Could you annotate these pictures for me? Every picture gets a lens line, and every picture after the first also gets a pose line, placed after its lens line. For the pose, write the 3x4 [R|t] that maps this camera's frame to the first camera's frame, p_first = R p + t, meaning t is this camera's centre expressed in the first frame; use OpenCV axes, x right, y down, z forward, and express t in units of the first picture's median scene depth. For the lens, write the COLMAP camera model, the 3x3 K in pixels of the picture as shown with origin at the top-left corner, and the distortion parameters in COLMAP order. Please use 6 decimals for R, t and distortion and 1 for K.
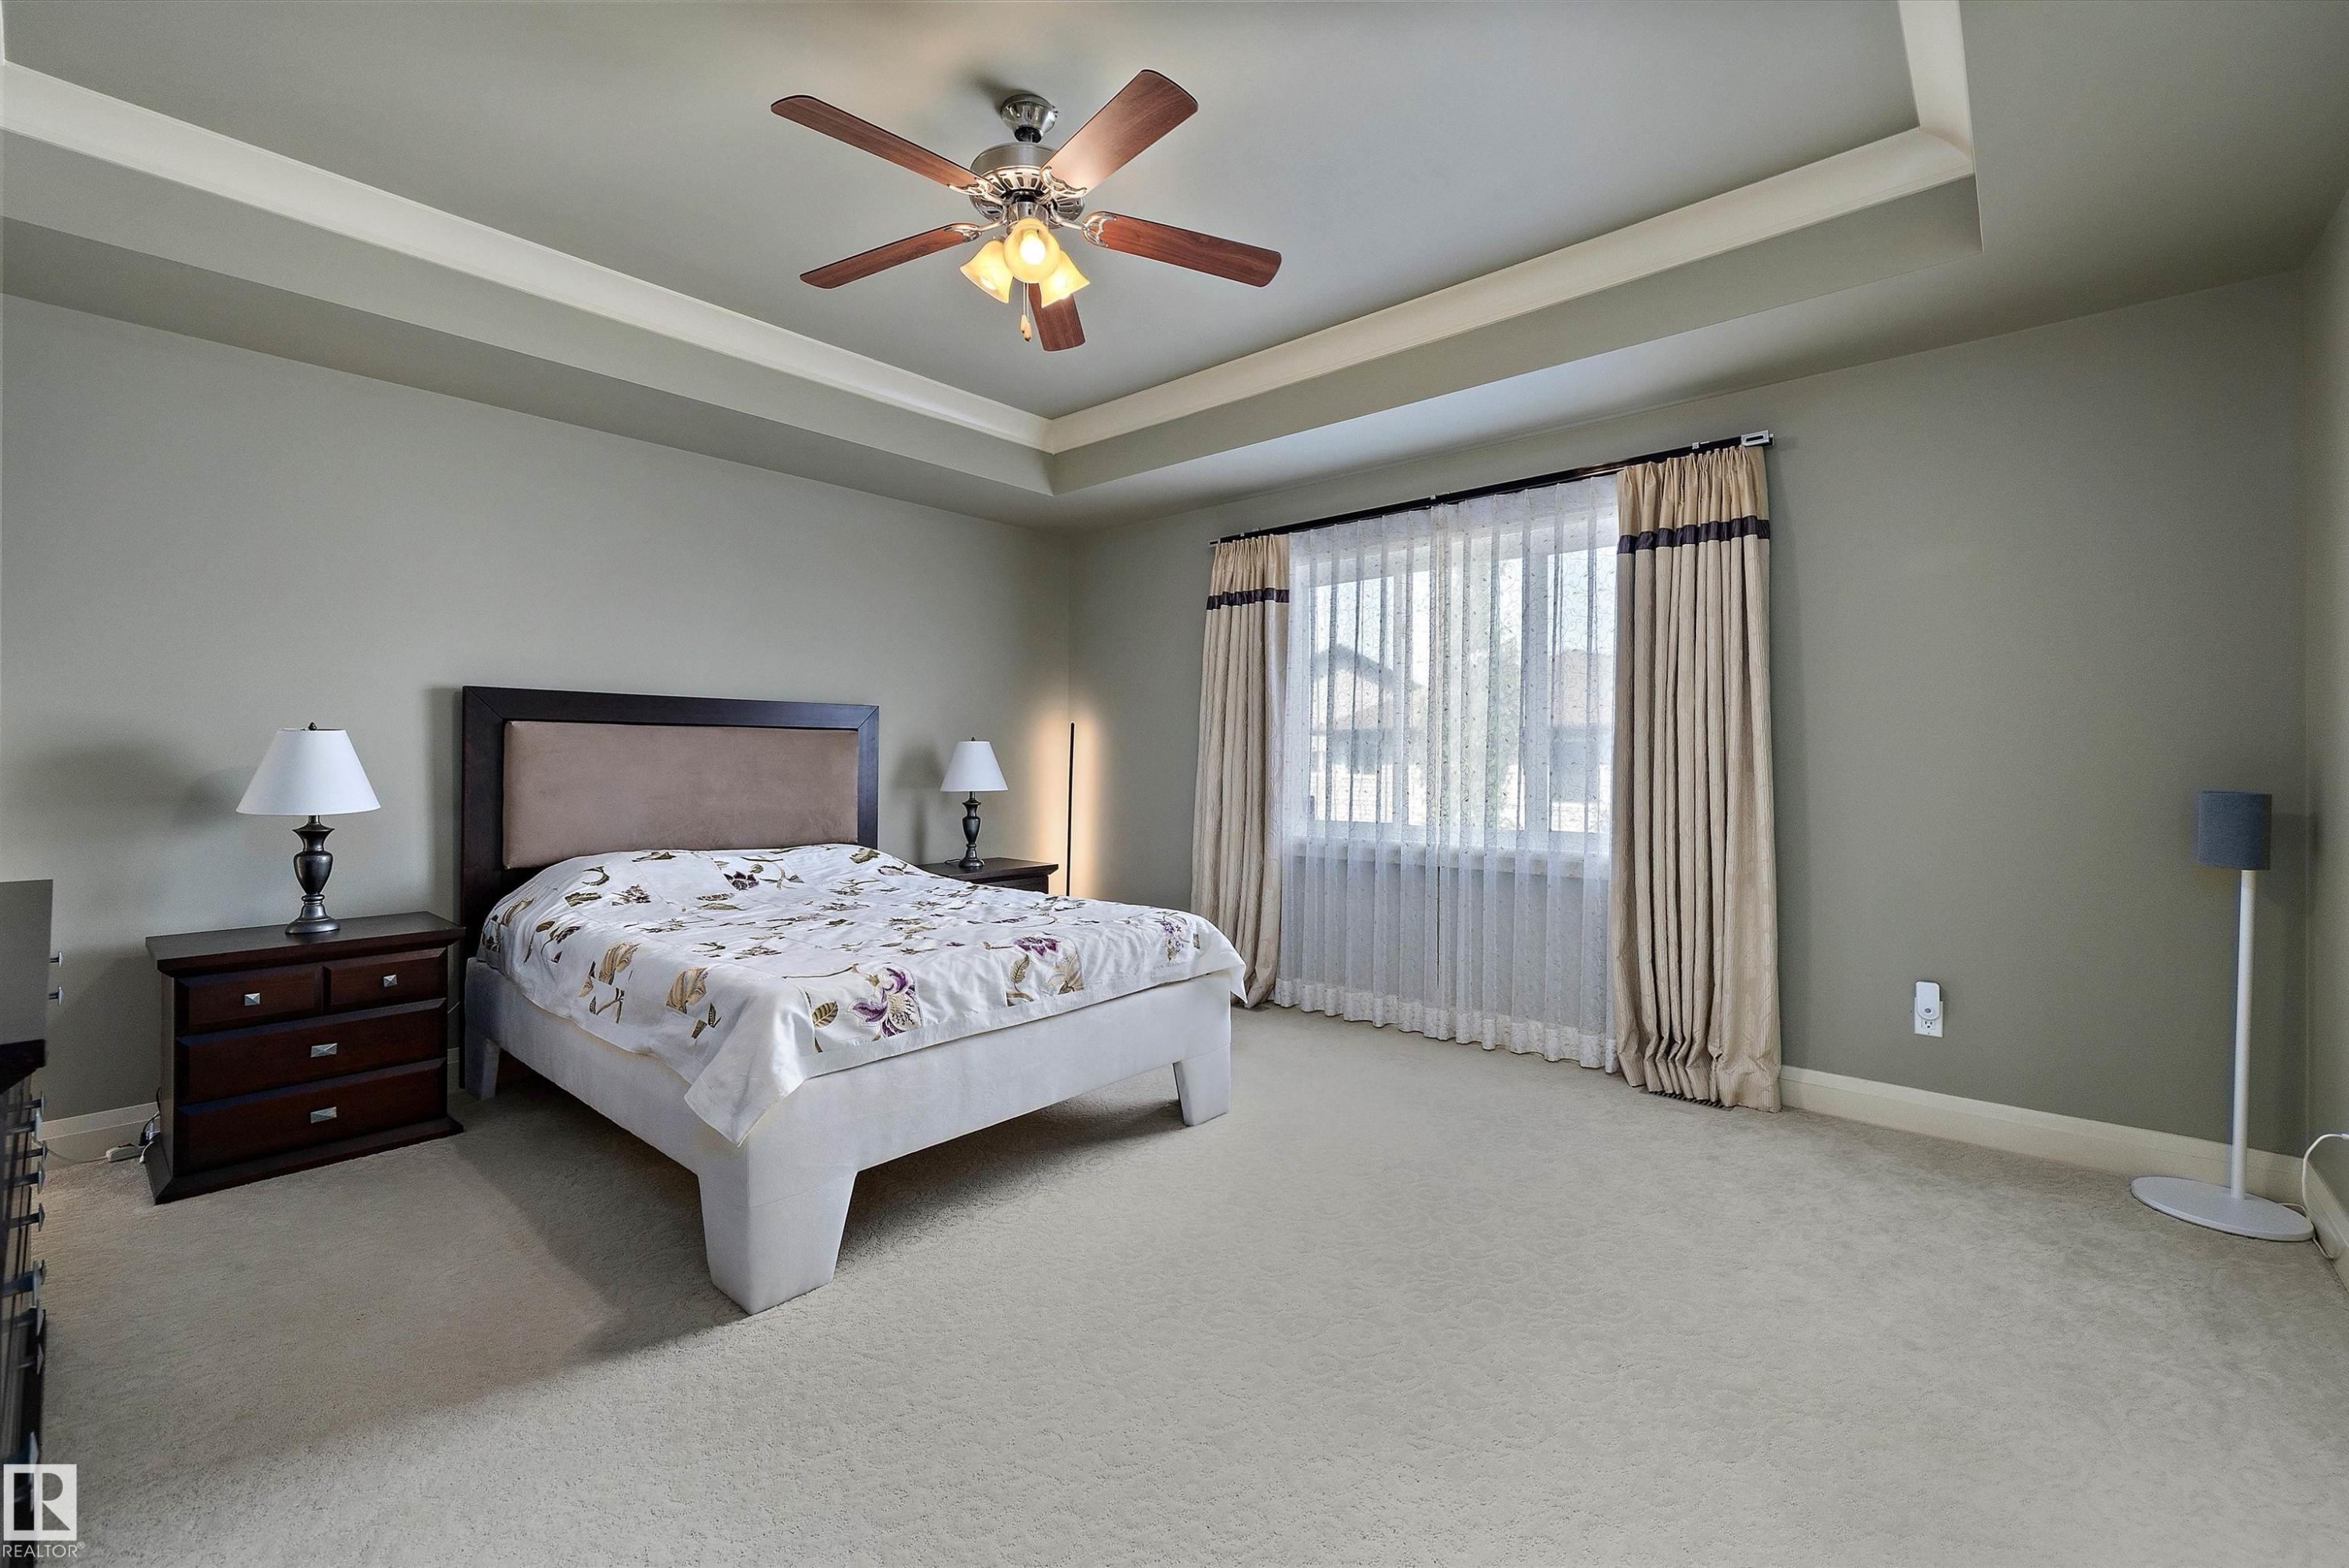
lens RADIAL K [[977.8, 0, 1165.4], [0, 977.8, 767.9], [0, 0, 1]] dist [-0.001890, -0.000268]
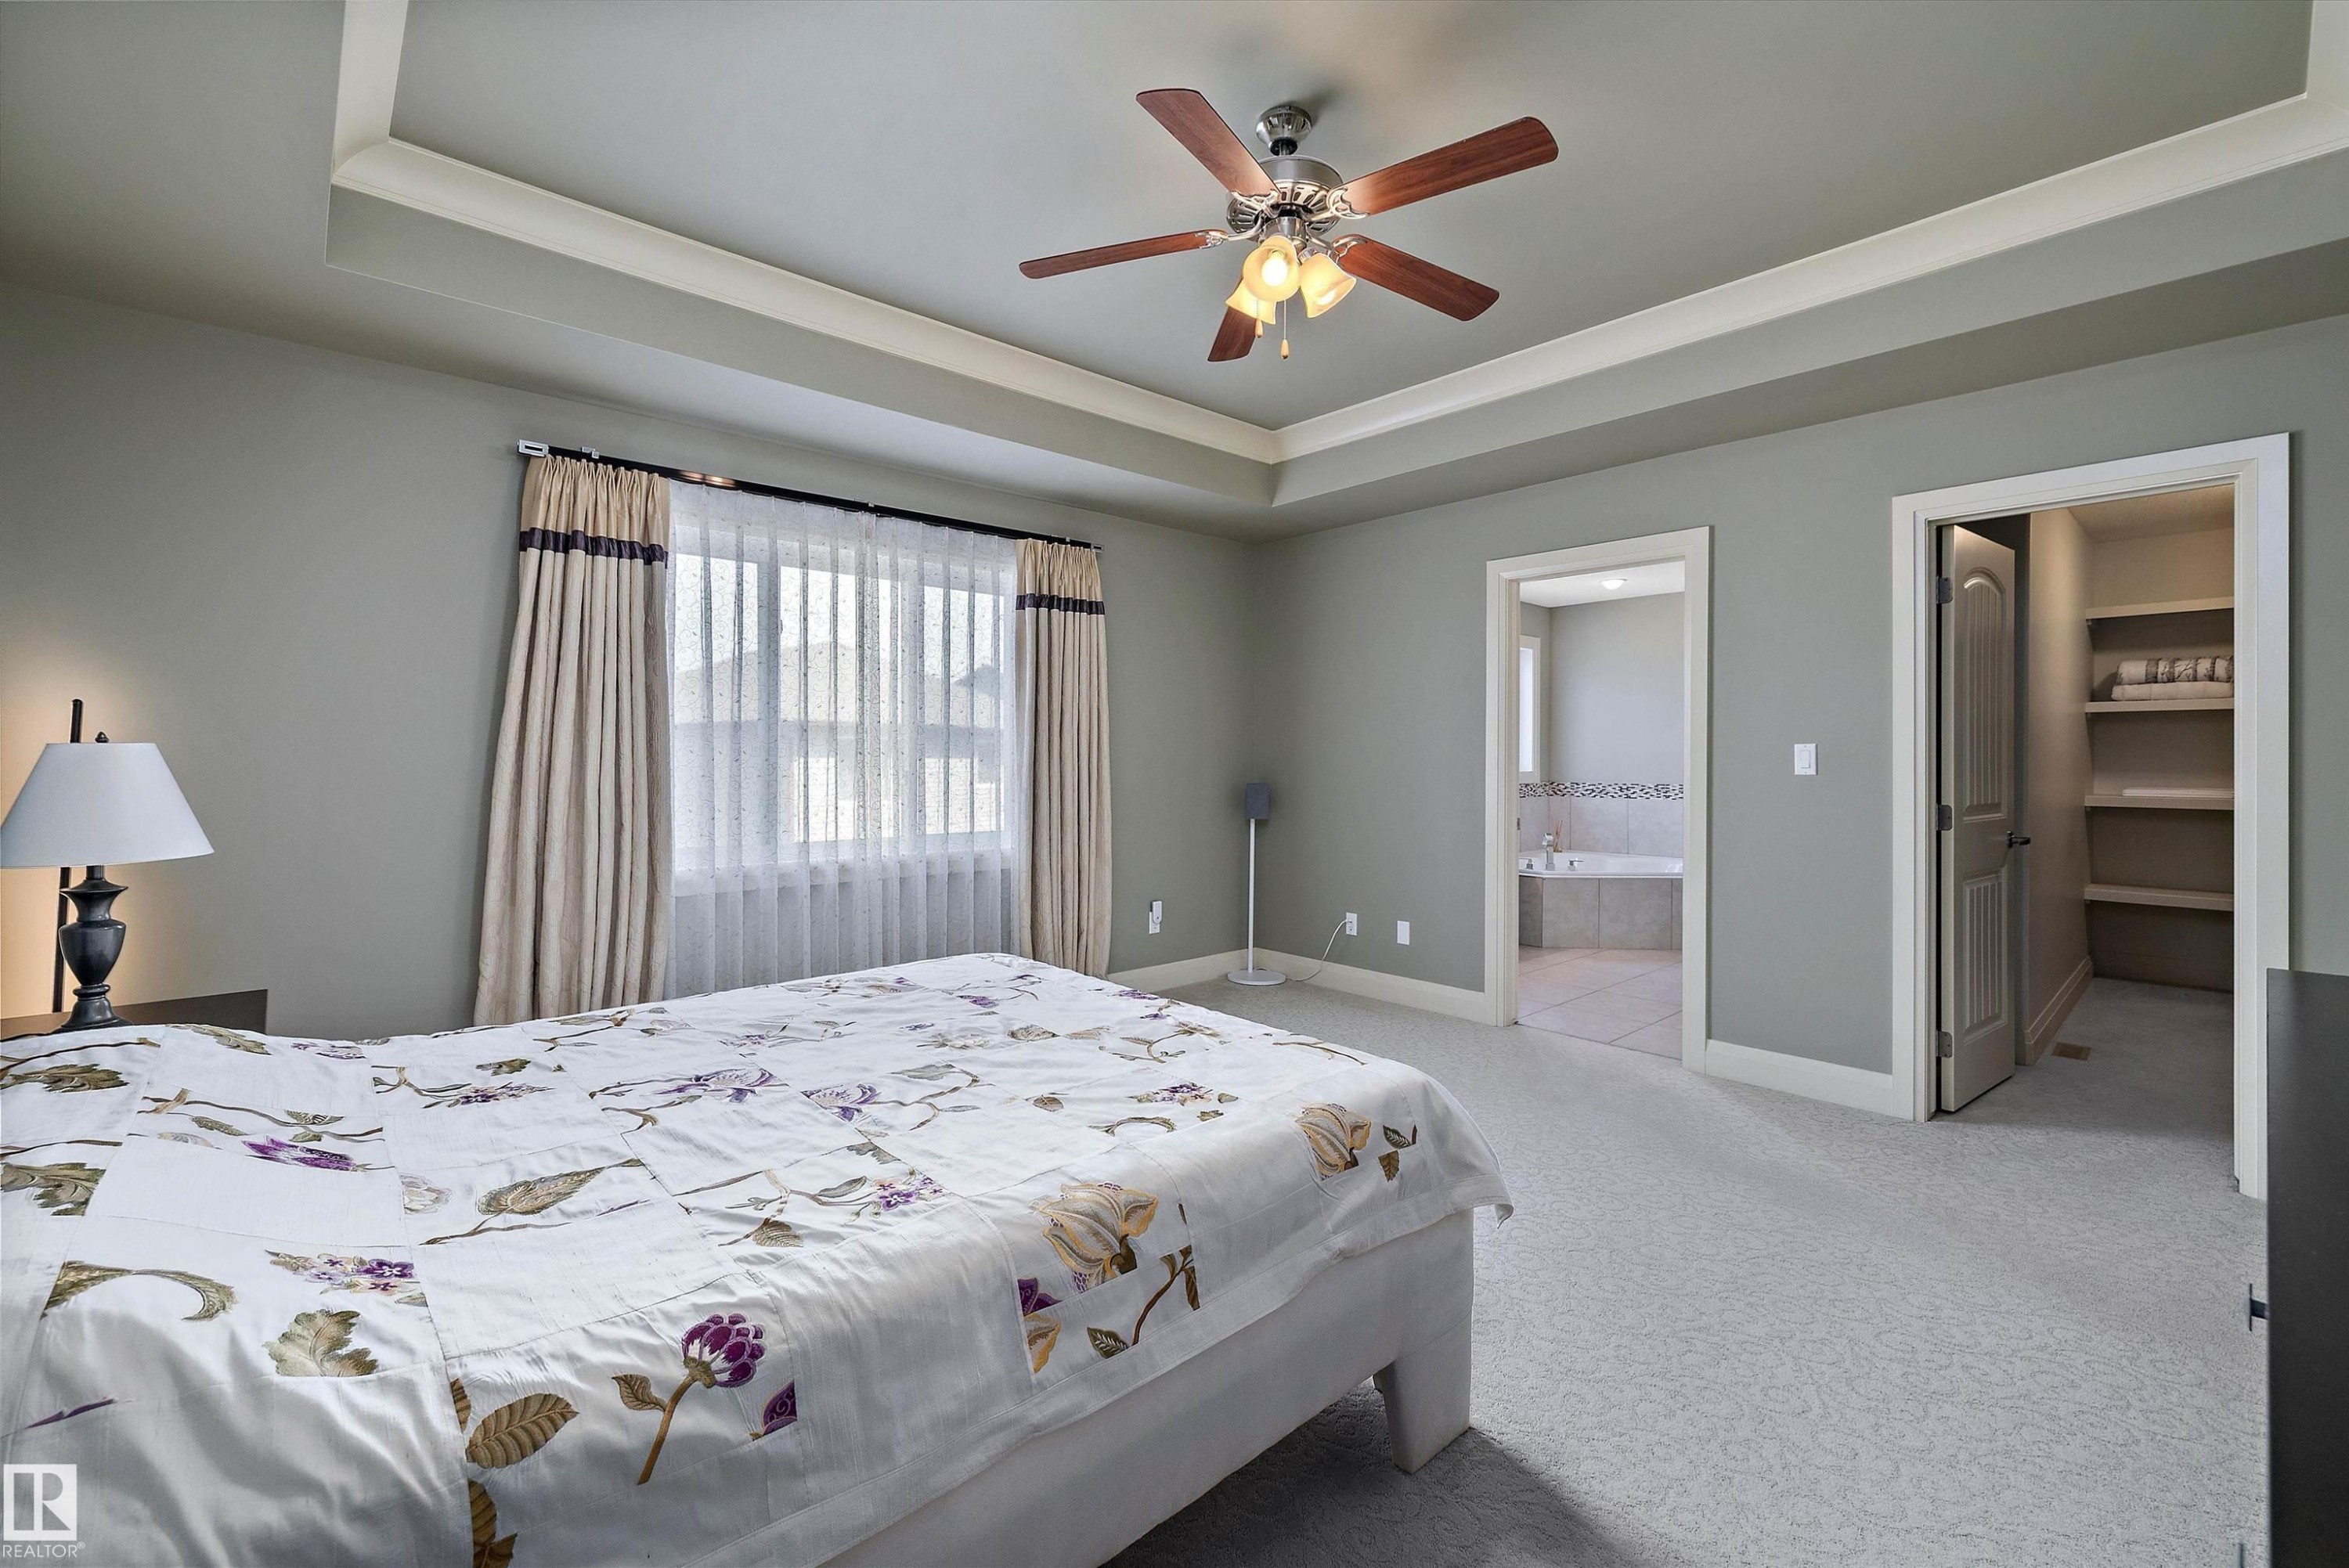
lens RADIAL K [[977.8, 0, 1165.7], [0, 977.8, 772.5], [0, 0, 1]] dist [-0.001890, -0.000268]
pose [[0.102507, -0.004198, 0.994723, -0.707127], [0.021609, 0.999765, 0.001993, -0.004269], [-0.994498, 0.021291, 0.102574, 0.644102]]
